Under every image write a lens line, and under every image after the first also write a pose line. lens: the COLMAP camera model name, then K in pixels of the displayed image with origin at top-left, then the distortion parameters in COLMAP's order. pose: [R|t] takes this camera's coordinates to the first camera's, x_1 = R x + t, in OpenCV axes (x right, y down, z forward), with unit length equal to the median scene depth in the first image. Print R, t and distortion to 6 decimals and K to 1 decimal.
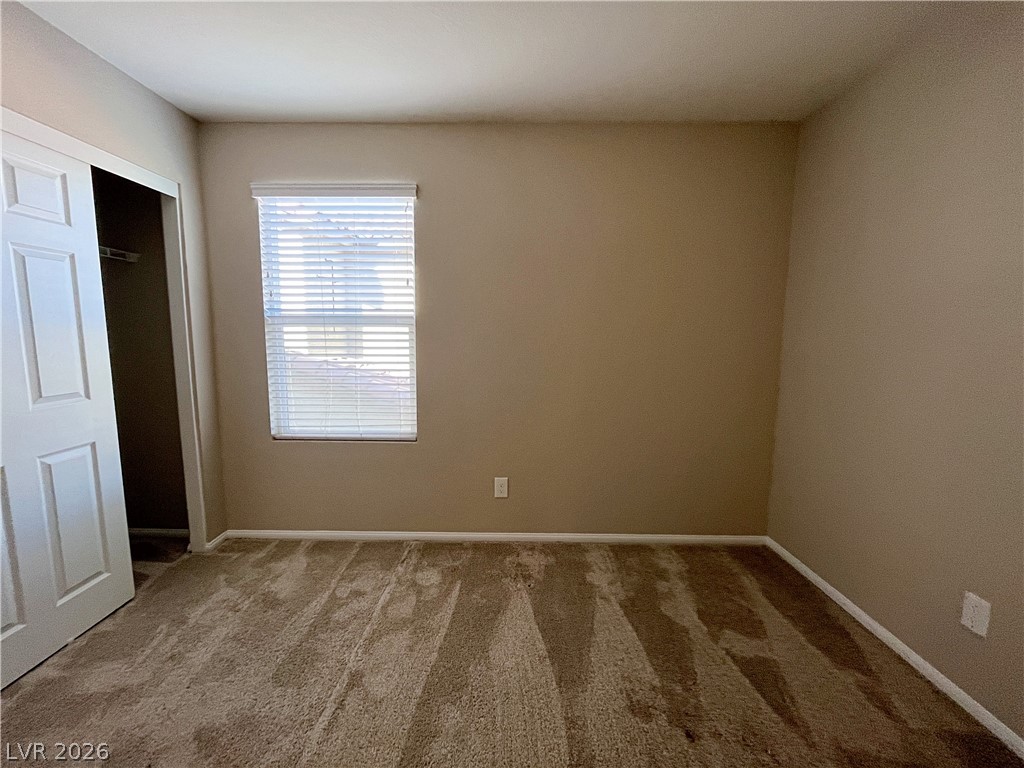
lens RADIAL K [[413.0, 0, 513.7], [0, 413.0, 383.9], [0, 0, 1]] dist [-0.003453, -0.000154]
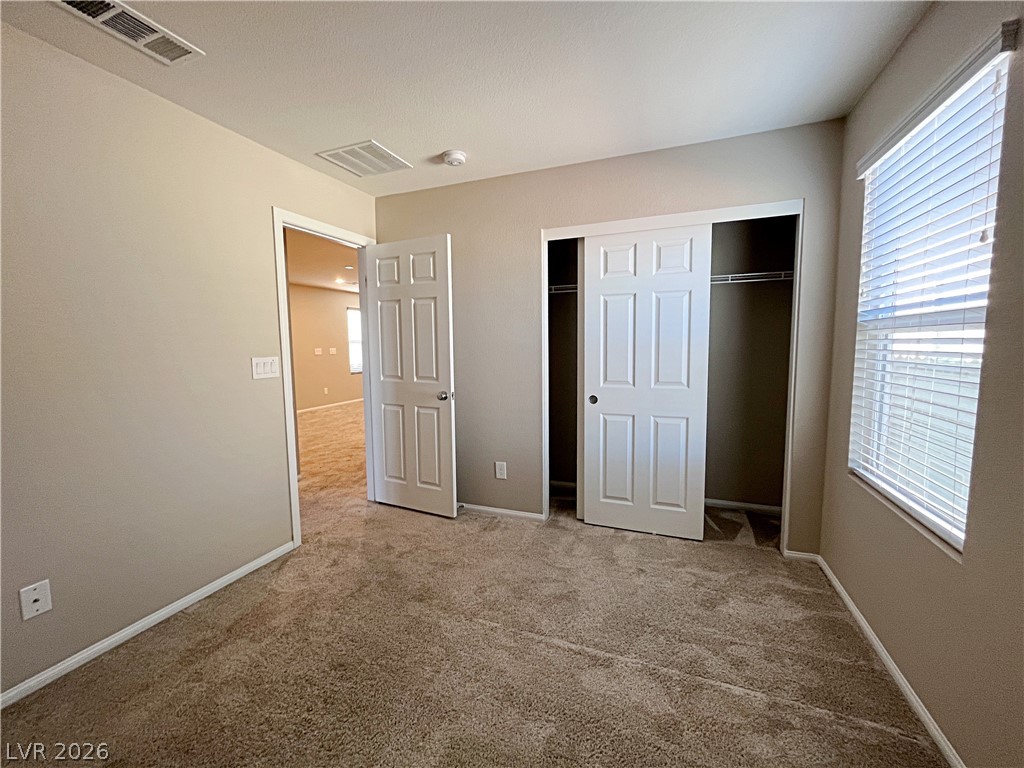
lens RADIAL K [[413.0, 0, 504.4], [0, 413.0, 382.0], [0, 0, 1]] dist [-0.003453, -0.000154]
pose [[-0.363224, 0.086341, -0.927693, 0.463083], [-0.106496, 0.985324, 0.133402, -0.089786], [0.925596, 0.147250, -0.348698, 0.733366]]
